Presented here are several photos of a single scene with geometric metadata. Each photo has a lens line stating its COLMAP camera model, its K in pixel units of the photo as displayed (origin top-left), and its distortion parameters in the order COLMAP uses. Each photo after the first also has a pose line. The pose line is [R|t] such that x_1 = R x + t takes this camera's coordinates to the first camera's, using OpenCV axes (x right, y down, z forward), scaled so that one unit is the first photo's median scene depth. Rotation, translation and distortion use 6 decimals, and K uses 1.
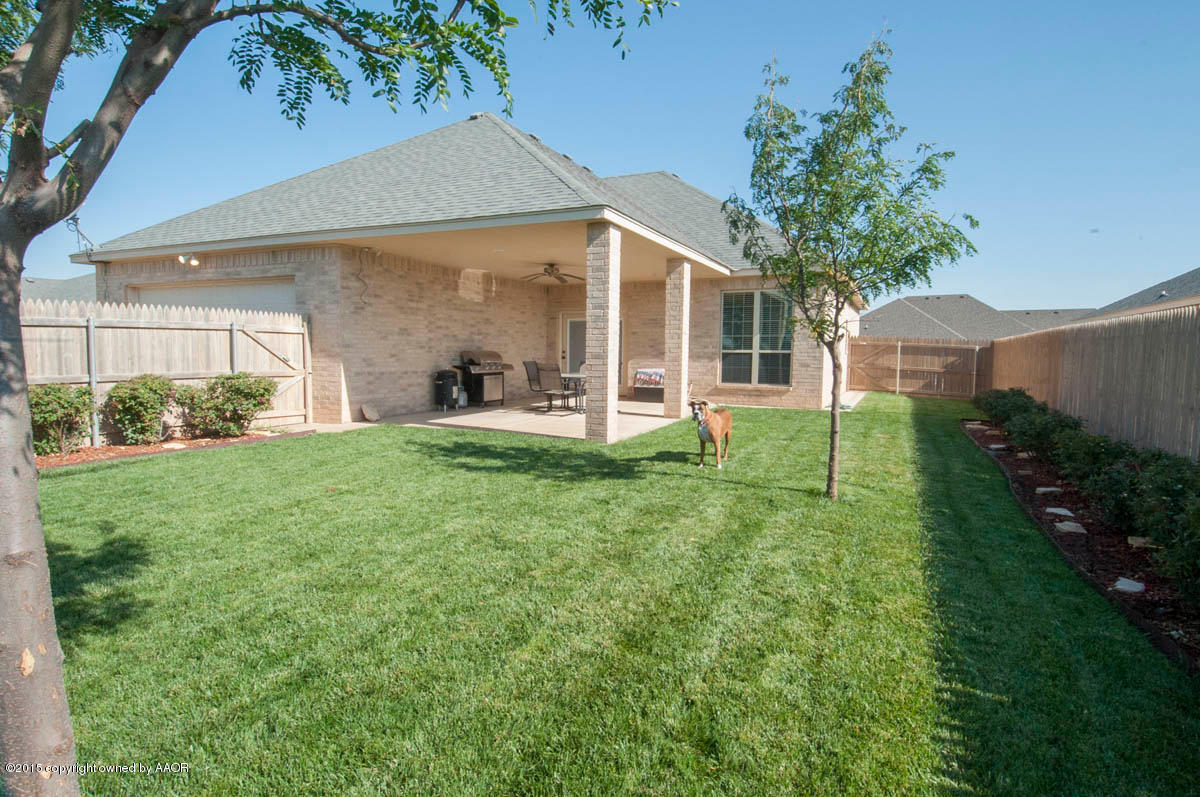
lens RADIAL K [[626.8, 0, 605.6], [0, 626.8, 389.1], [0, 0, 1]] dist [0.054783, -0.057594]
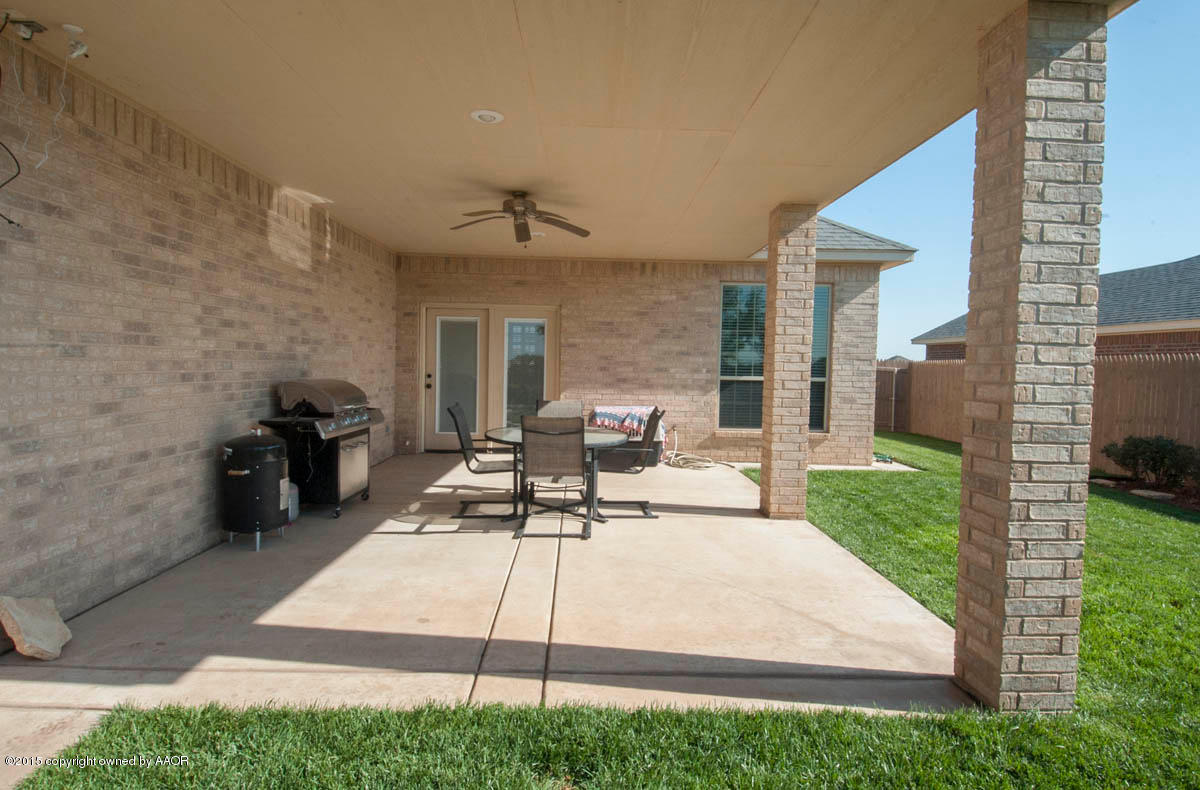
lens RADIAL K [[641.0, 0, 606.1], [0, 641.0, 387.6], [0, 0, 1]] dist [0.044818, -0.048268]
pose [[0.893414, -0.008944, 0.449145, -0.228369], [0.016662, 0.999774, -0.013233, -0.048603], [-0.448925, 0.019306, 0.893361, 0.528998]]
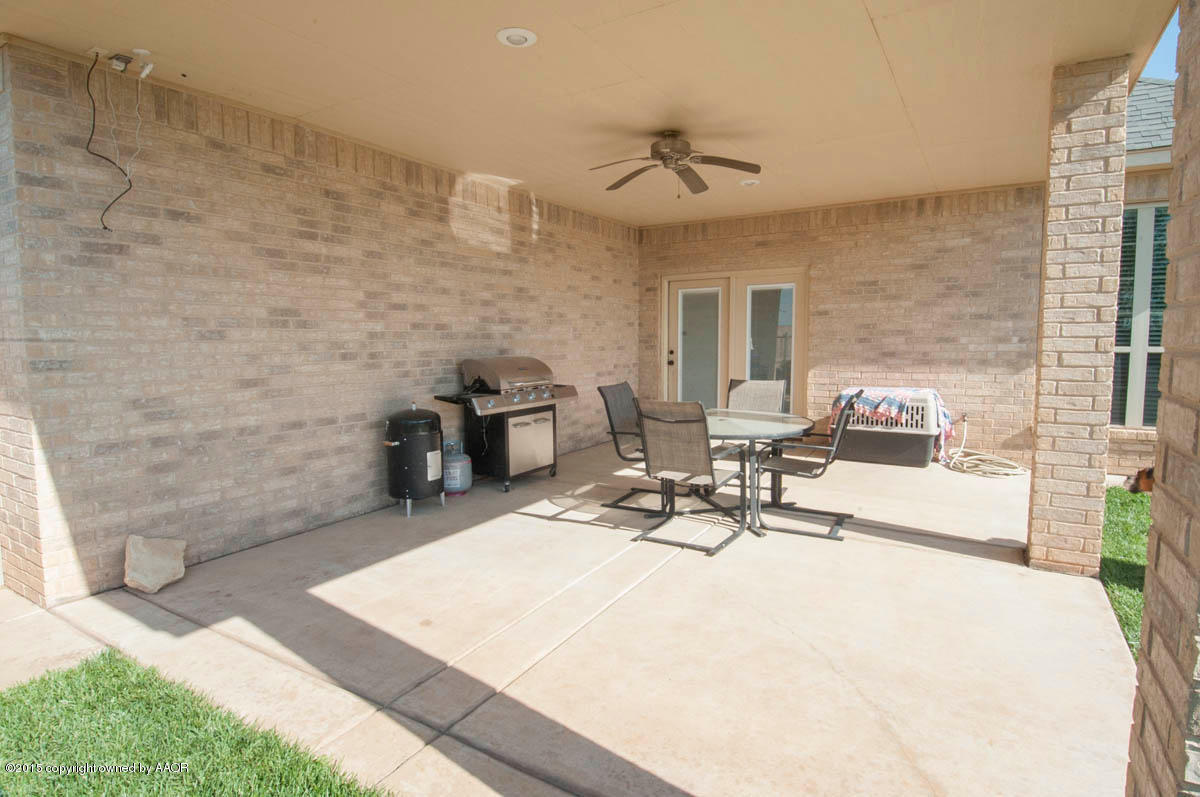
lens RADIAL K [[626.8, 0, 605.6], [0, 626.8, 389.1], [0, 0, 1]] dist [0.054783, -0.057594]
pose [[0.993755, -0.007105, -0.111355, -0.079127], [0.009361, 0.999761, 0.019748, -0.048762], [0.111189, -0.020667, 0.993584, 0.578614]]
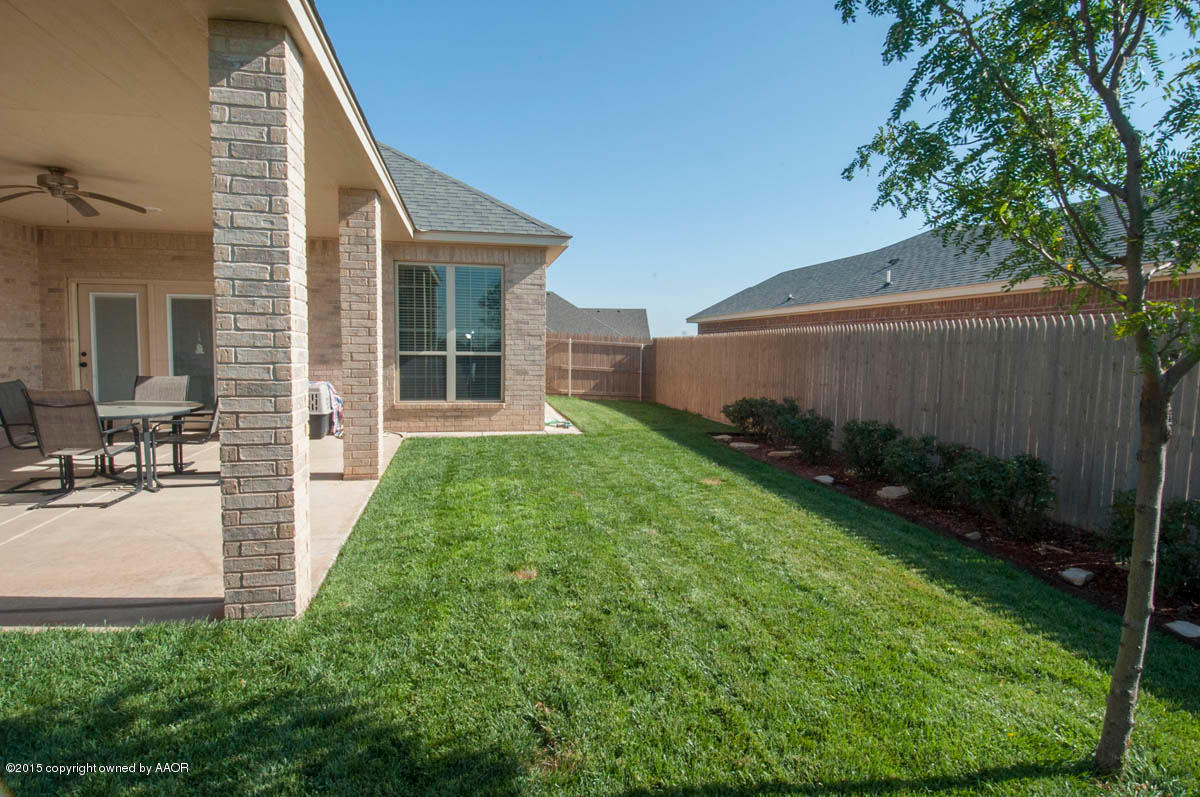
lens RADIAL K [[626.8, 0, 605.6], [0, 626.8, 389.1], [0, 0, 1]] dist [0.054783, -0.057594]
pose [[0.796784, -0.043074, 0.602727, -0.048371], [0.033903, 0.999072, 0.026580, -0.035966], [-0.603312, -0.000744, 0.797505, 0.375237]]
